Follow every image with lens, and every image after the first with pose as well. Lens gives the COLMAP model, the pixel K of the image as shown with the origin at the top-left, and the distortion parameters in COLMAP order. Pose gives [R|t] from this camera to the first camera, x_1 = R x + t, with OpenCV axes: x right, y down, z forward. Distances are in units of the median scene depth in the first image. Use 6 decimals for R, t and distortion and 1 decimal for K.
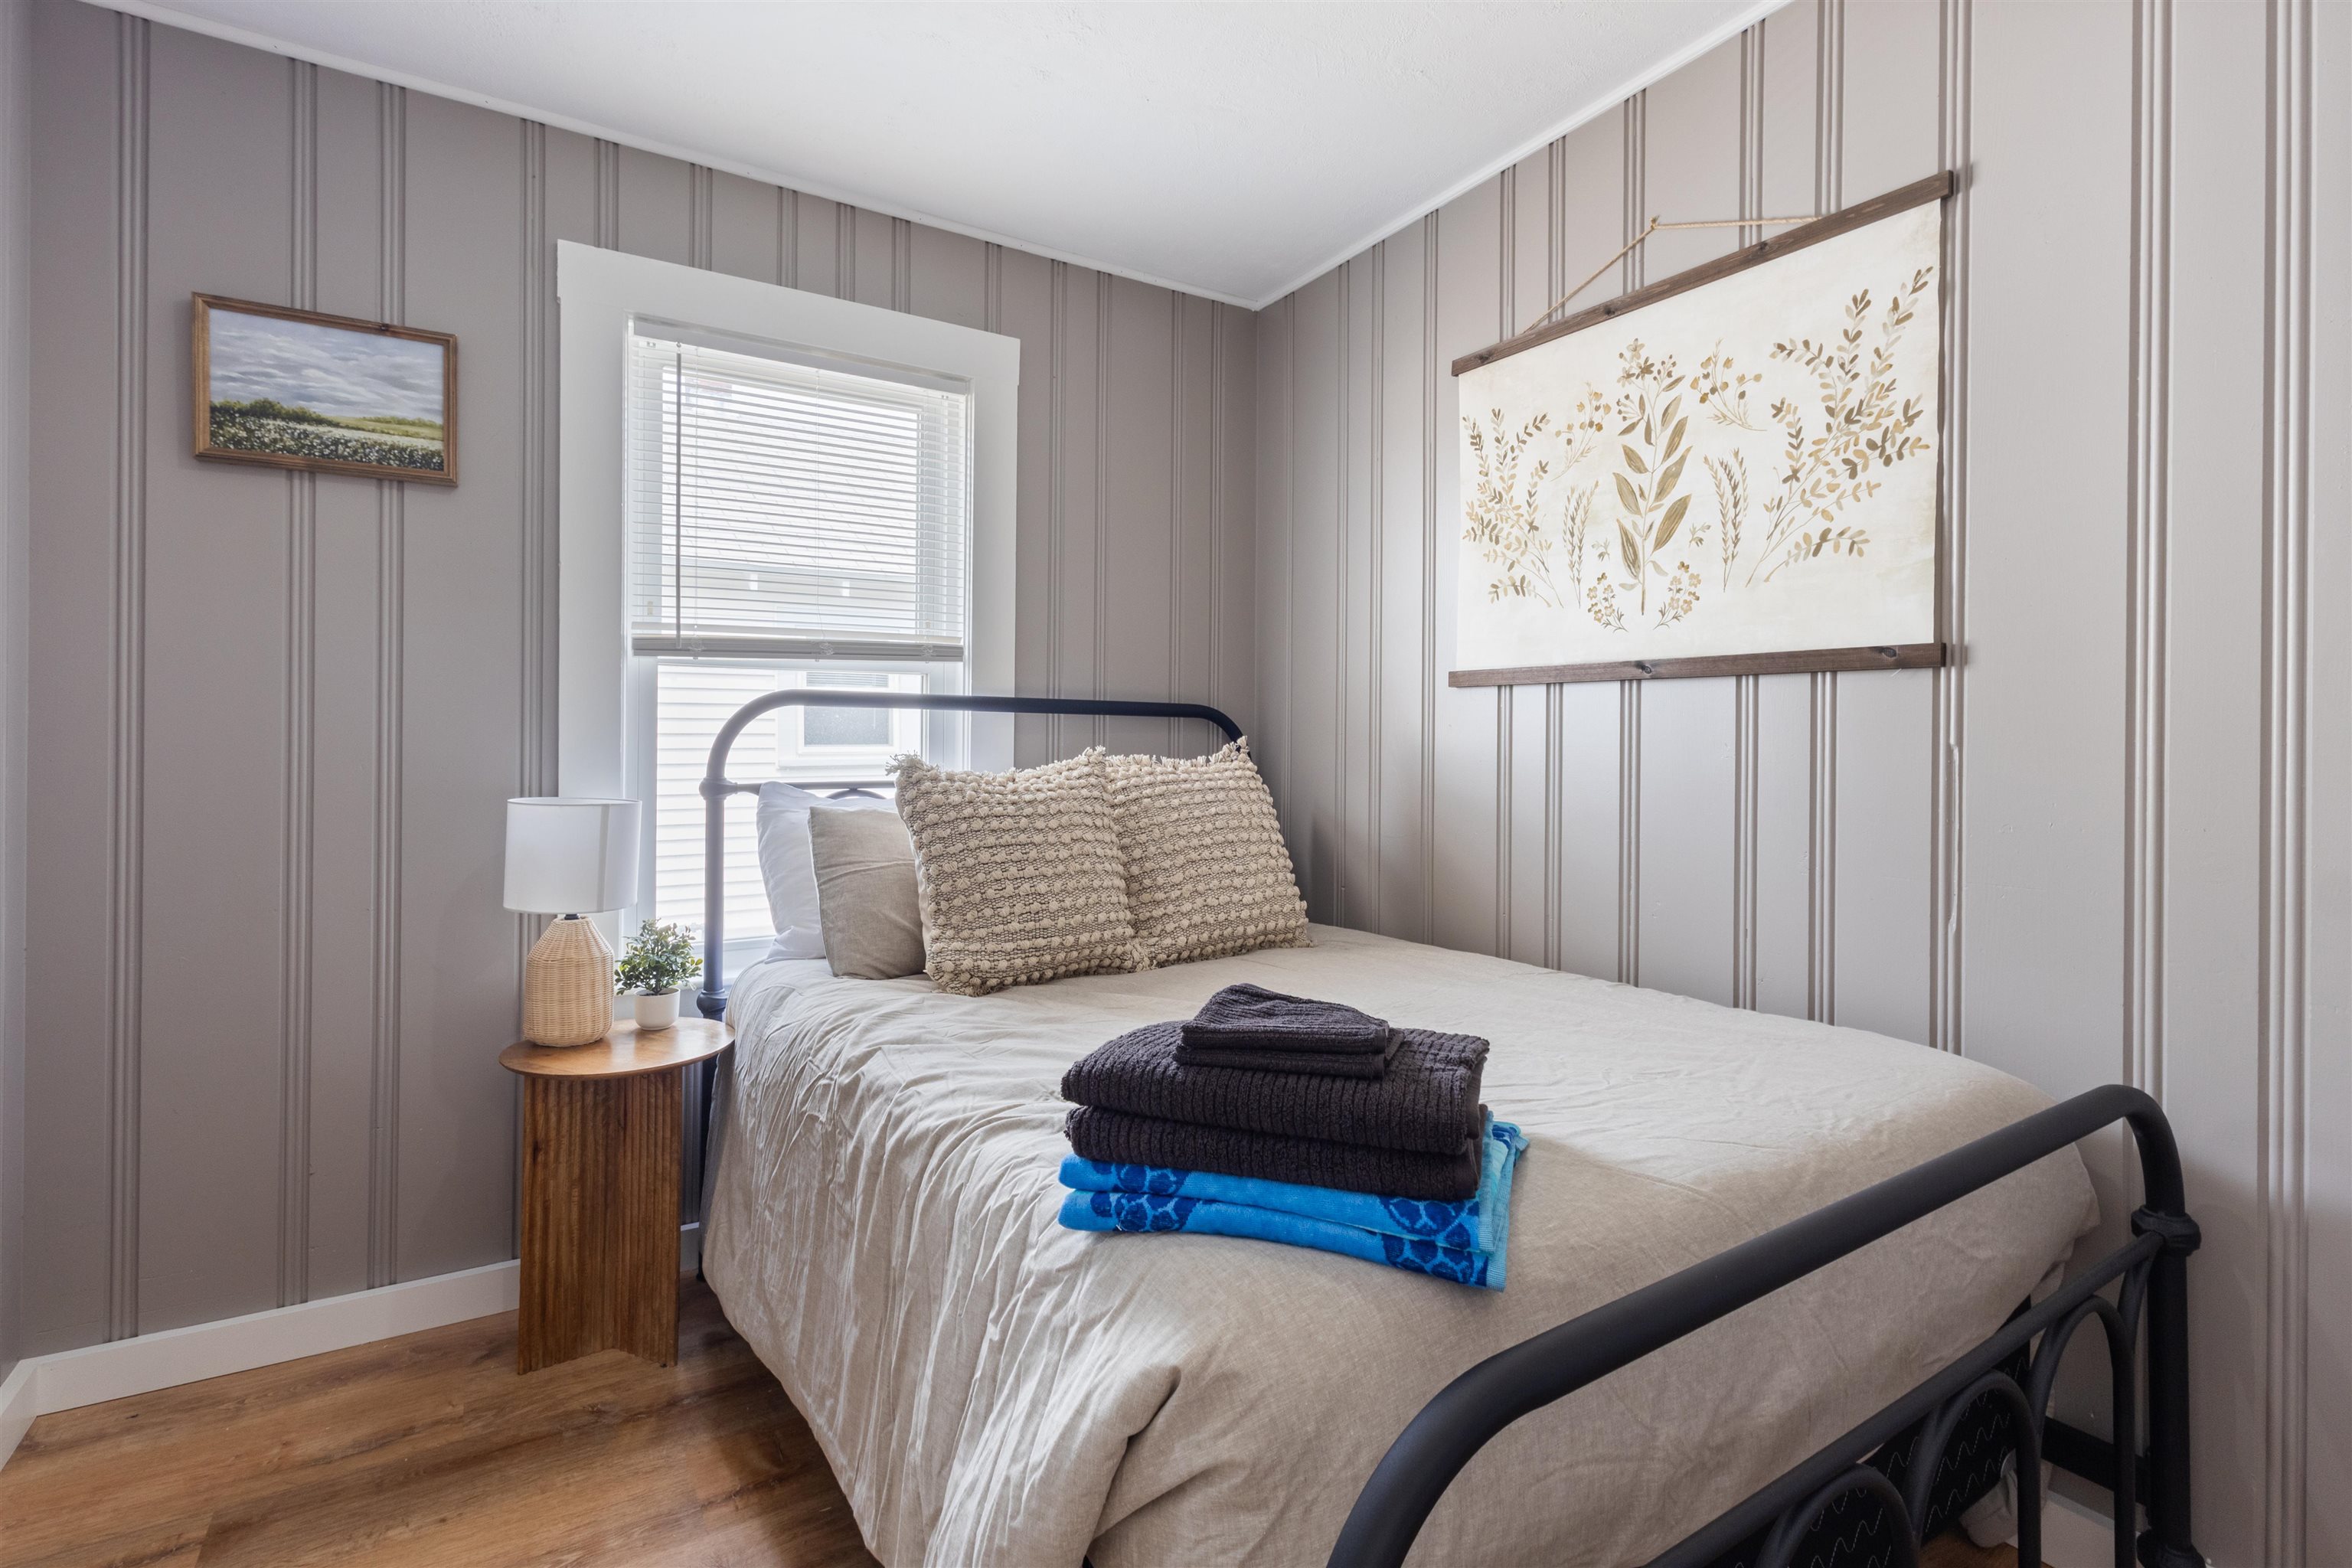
lens RADIAL K [[1083.3, 0, 1176.0], [0, 1083.3, 784.0], [0, 0, 1]] dist [-0.014923, -0.000342]
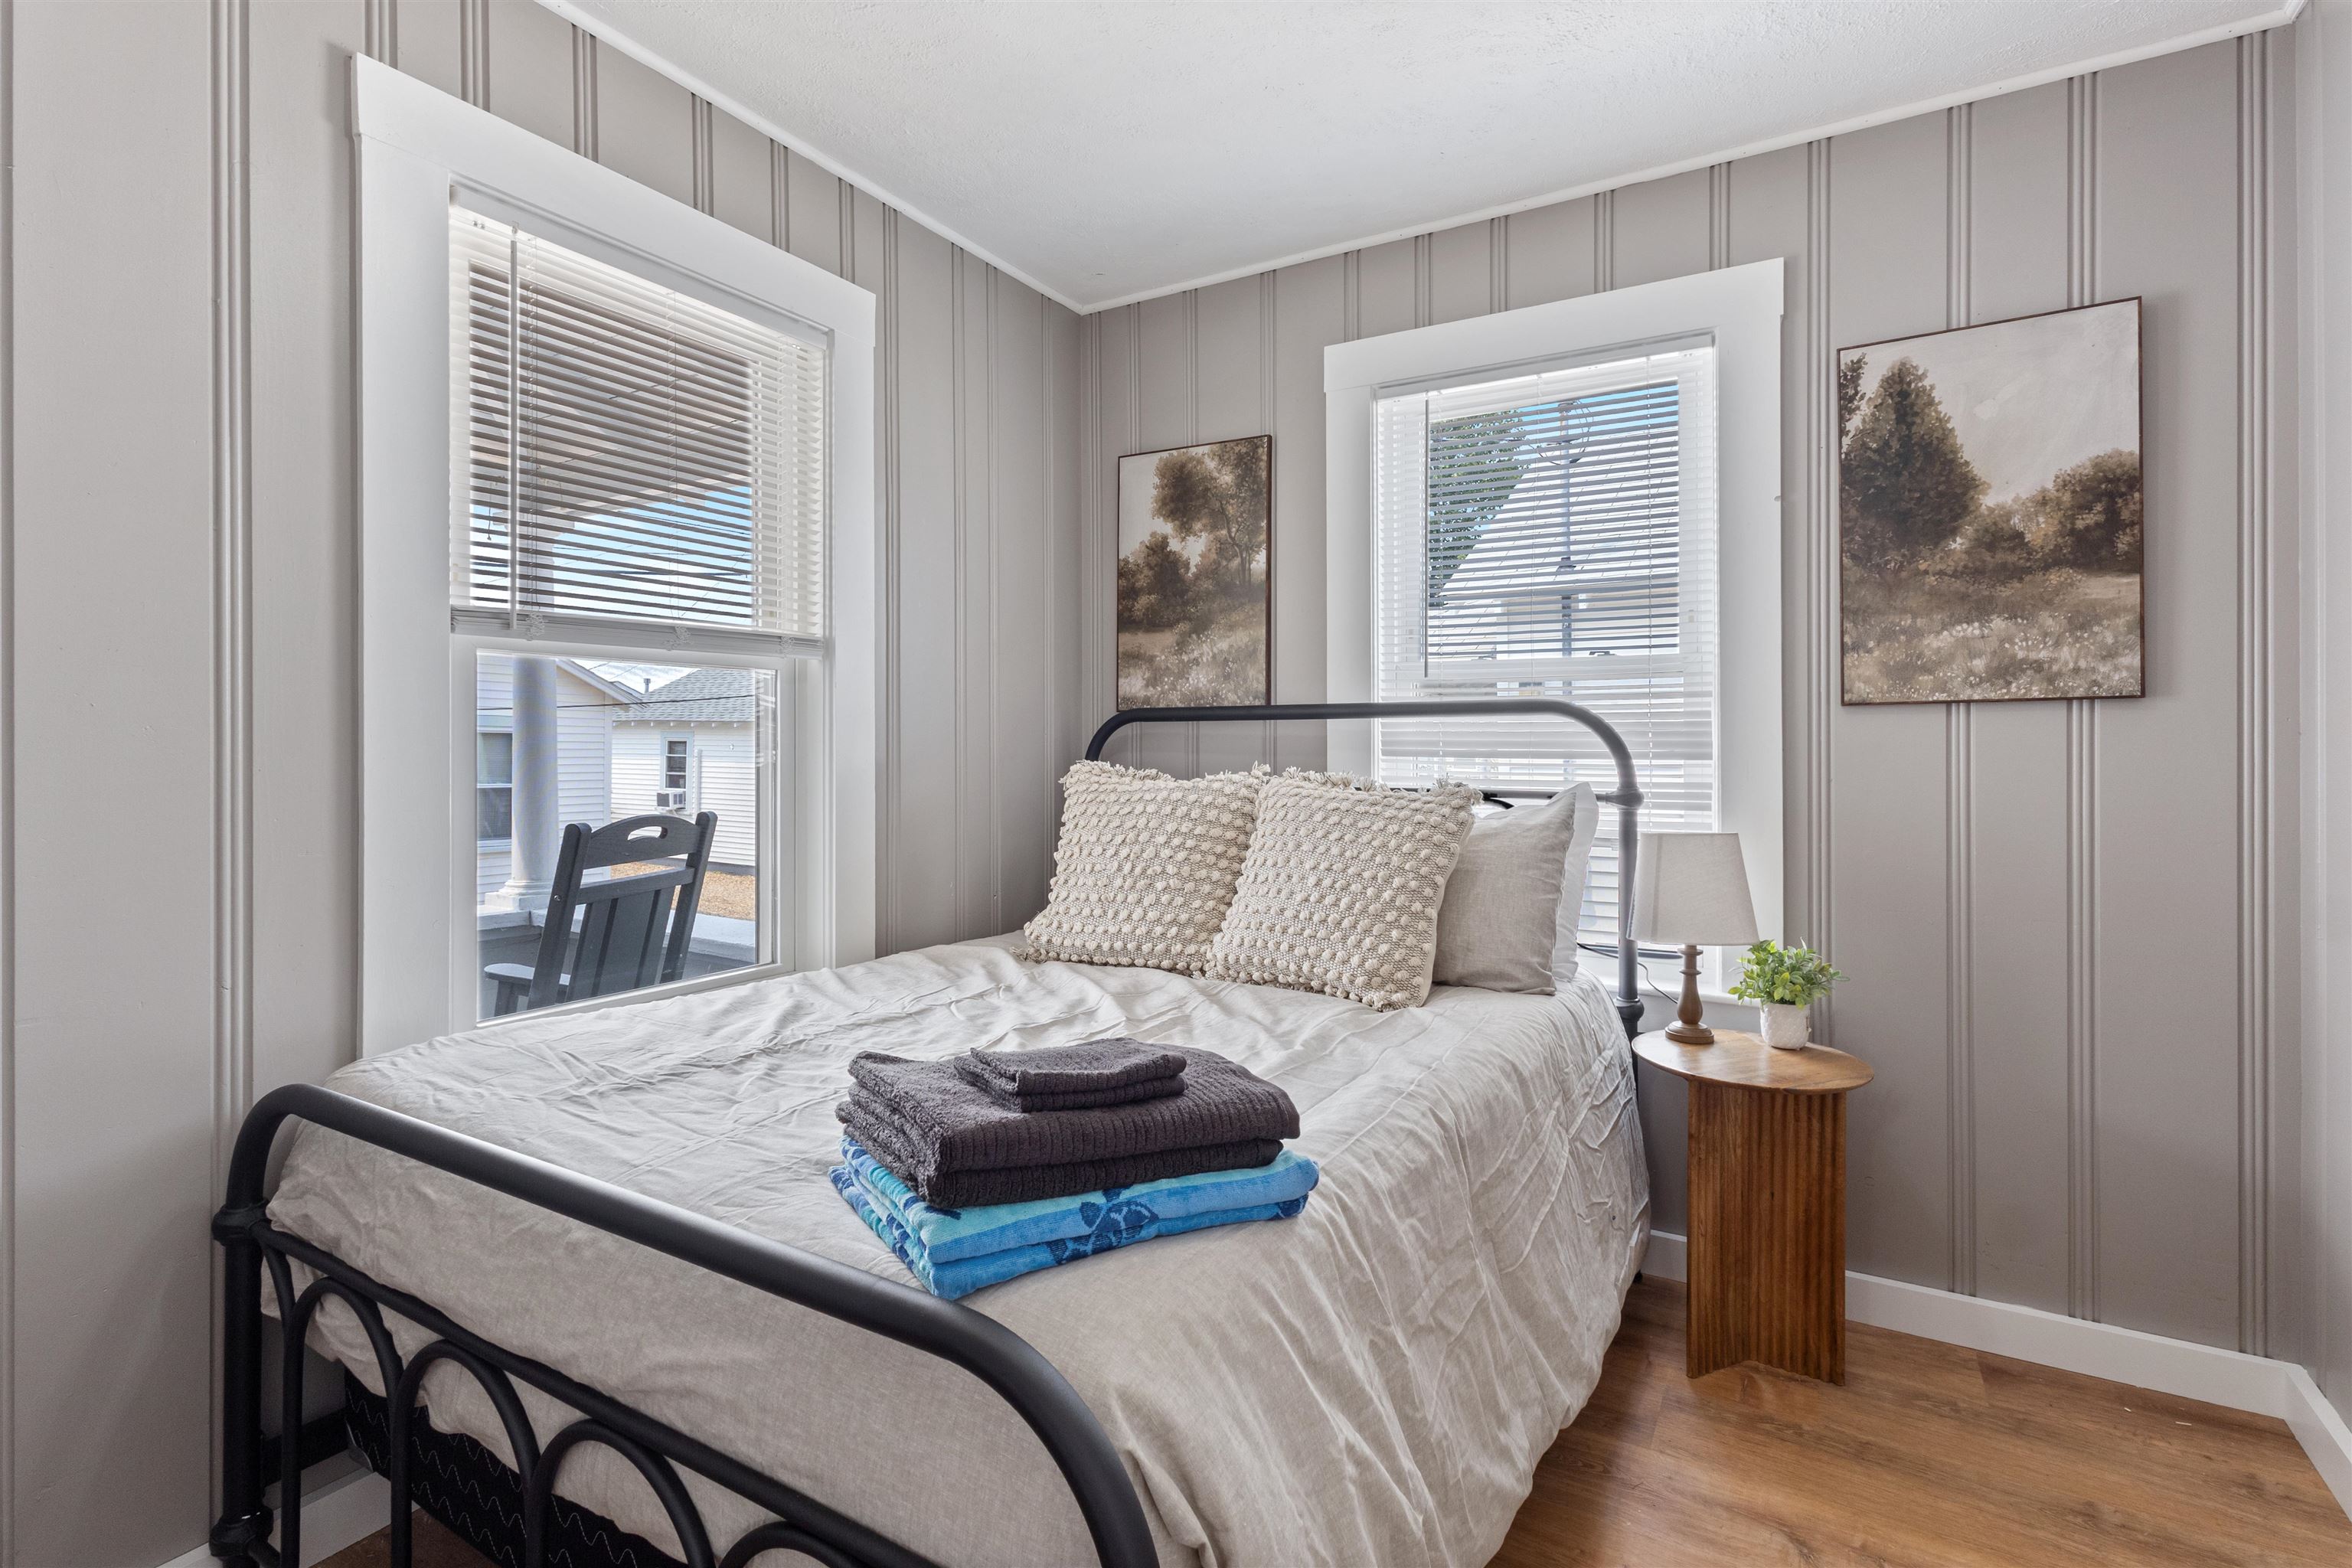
lens RADIAL K [[1083.3, 0, 1176.0], [0, 1083.3, 784.0], [0, 0, 1]] dist [-0.014923, -0.000342]
pose [[0.460153, 0.023715, -0.887523, 0.445606], [-0.032278, 0.999429, 0.009971, -0.009038], [0.887253, 0.024060, 0.460656, 0.276504]]
